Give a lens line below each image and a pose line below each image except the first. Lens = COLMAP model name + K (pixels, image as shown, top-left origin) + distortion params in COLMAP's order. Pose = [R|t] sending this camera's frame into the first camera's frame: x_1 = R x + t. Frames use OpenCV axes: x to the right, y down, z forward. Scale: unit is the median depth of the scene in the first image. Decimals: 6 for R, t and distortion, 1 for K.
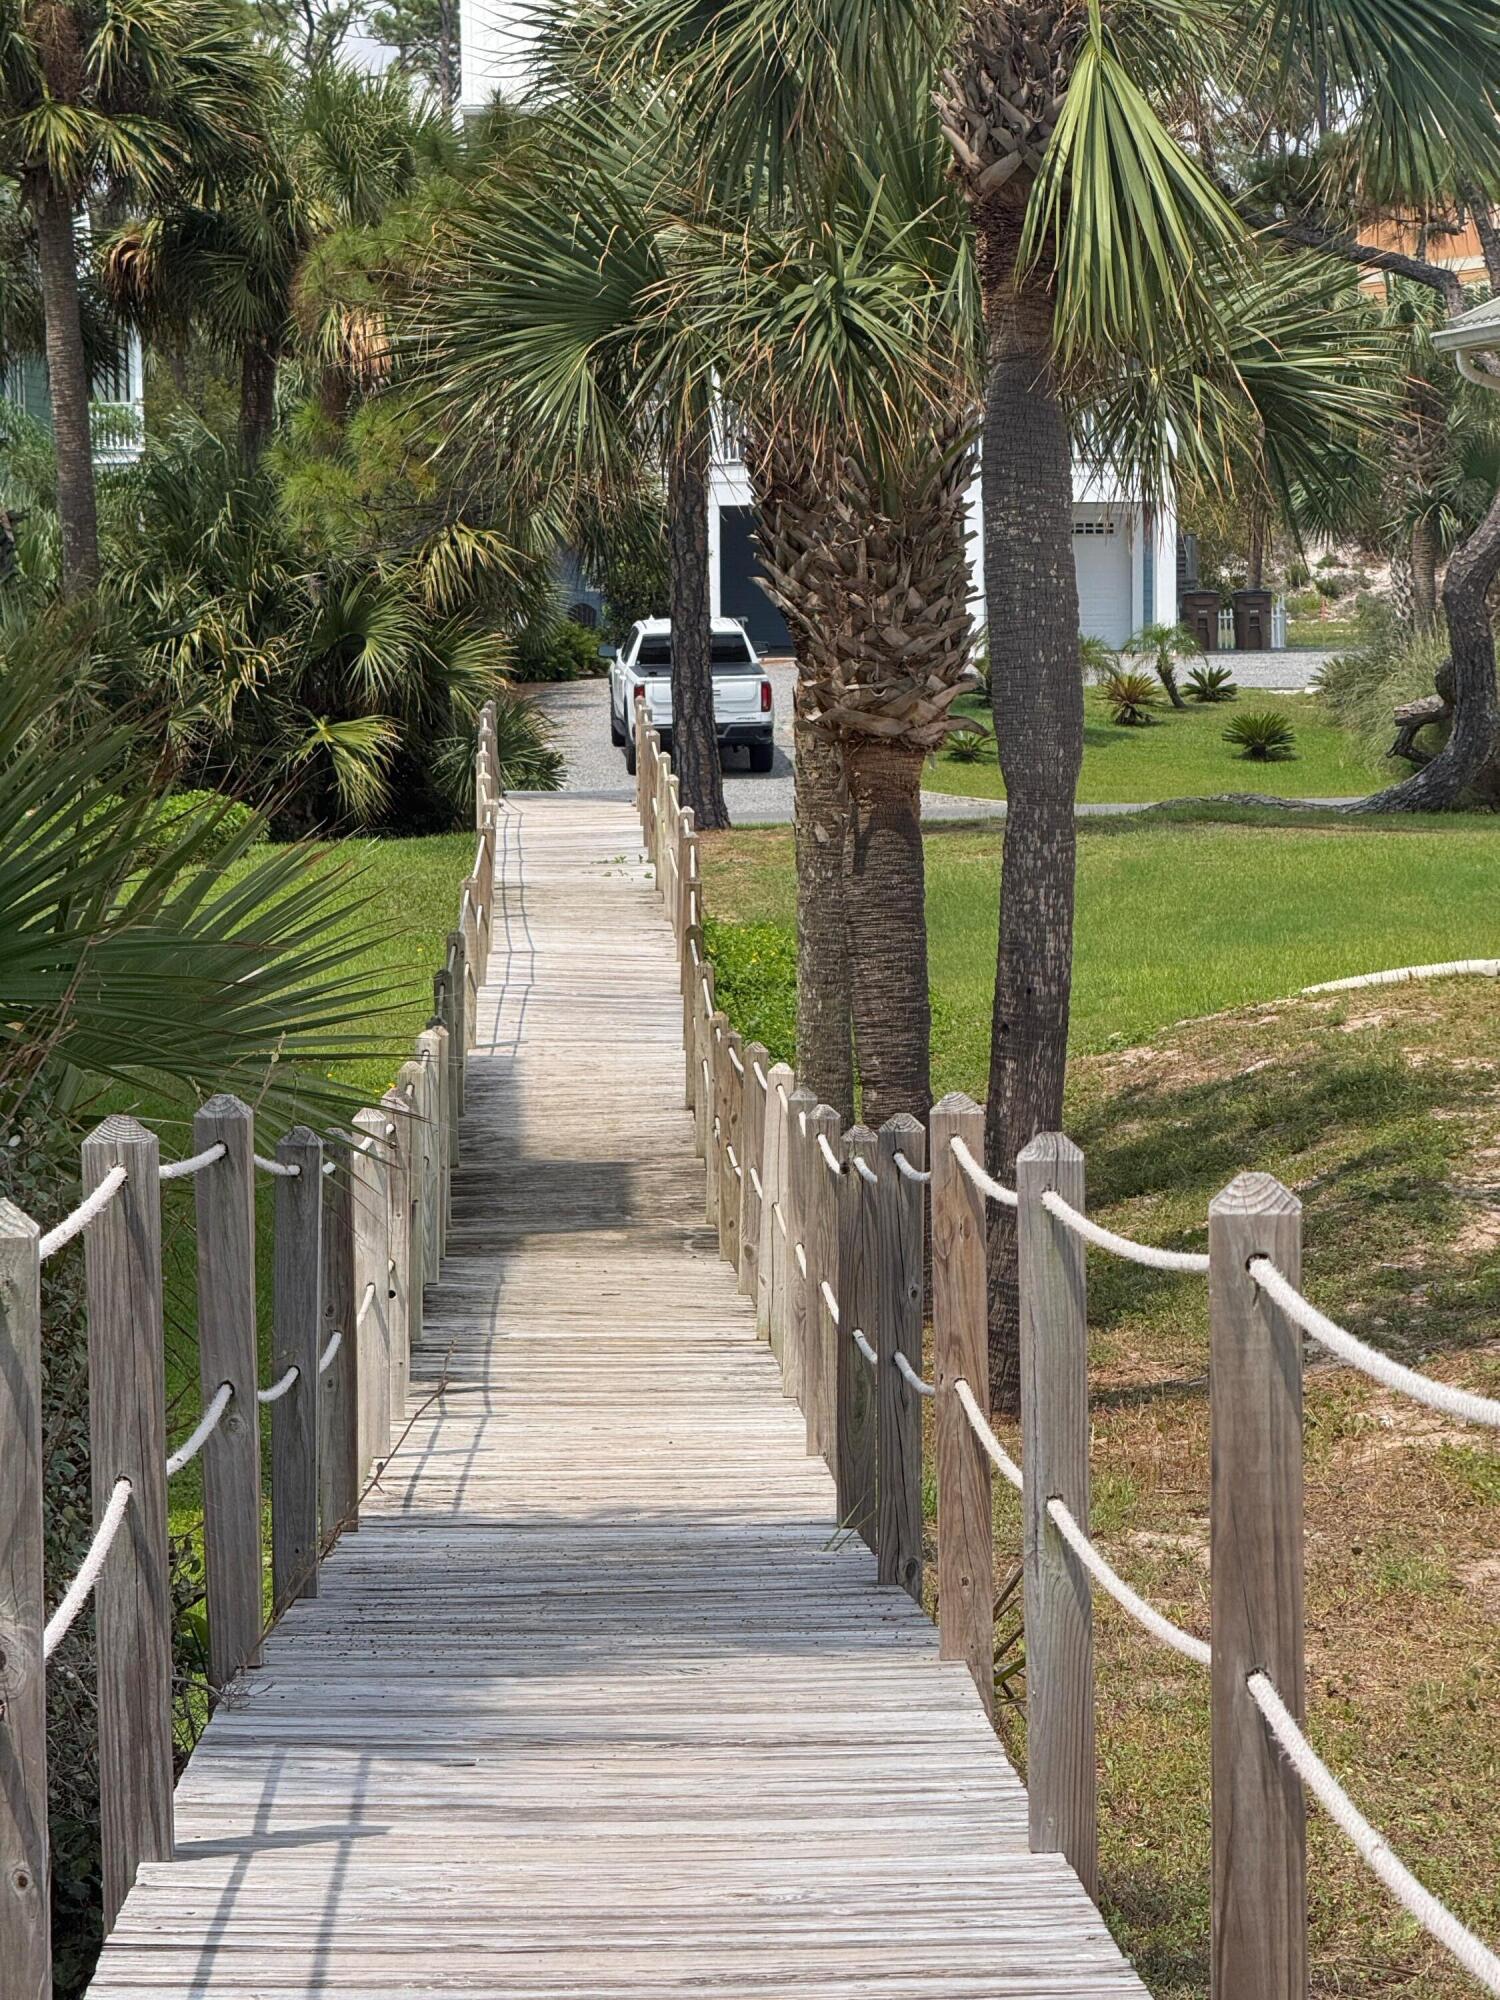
lens RADIAL K [[6999.7, 0, 750.0], [0, 6999.7, 1000.0], [0, 0, 1]] dist [-0.828948, -0.066498]
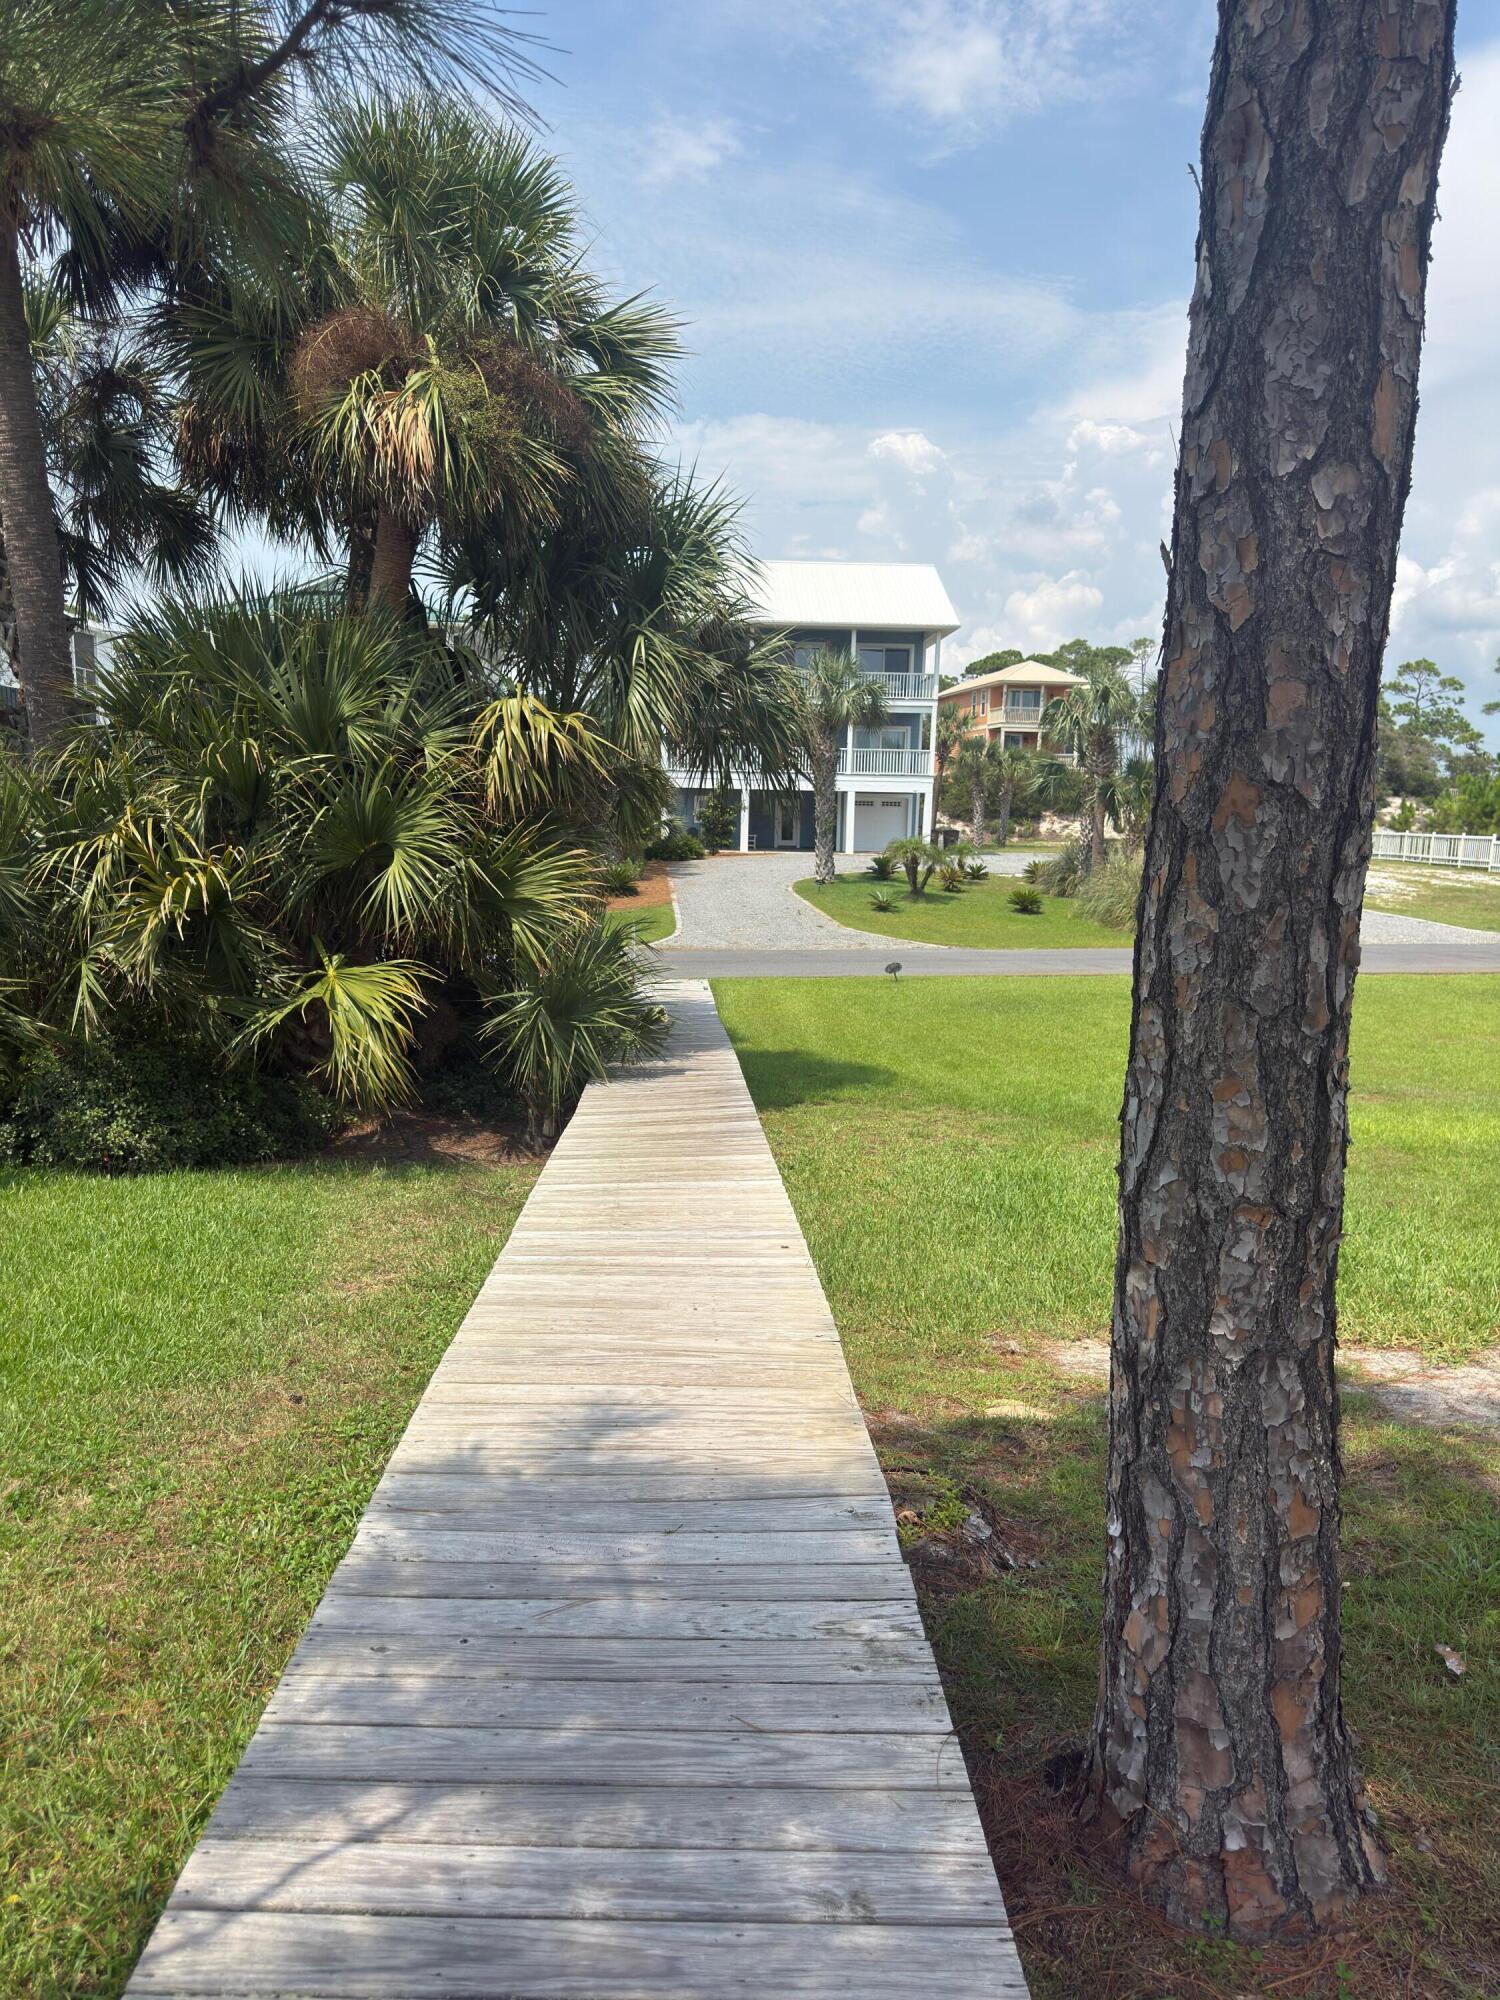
lens RADIAL K [[1391.1, 0, 750.0], [0, 1391.1, 1000.0], [0, 0, 1]] dist [-0.000477, -0.000062]
pose [[0.999416, 0.027402, 0.020436, -0.020512], [-0.028644, 0.997592, 0.063163, -0.046432], [-0.018656, -0.063712, 0.997794, 0.851107]]
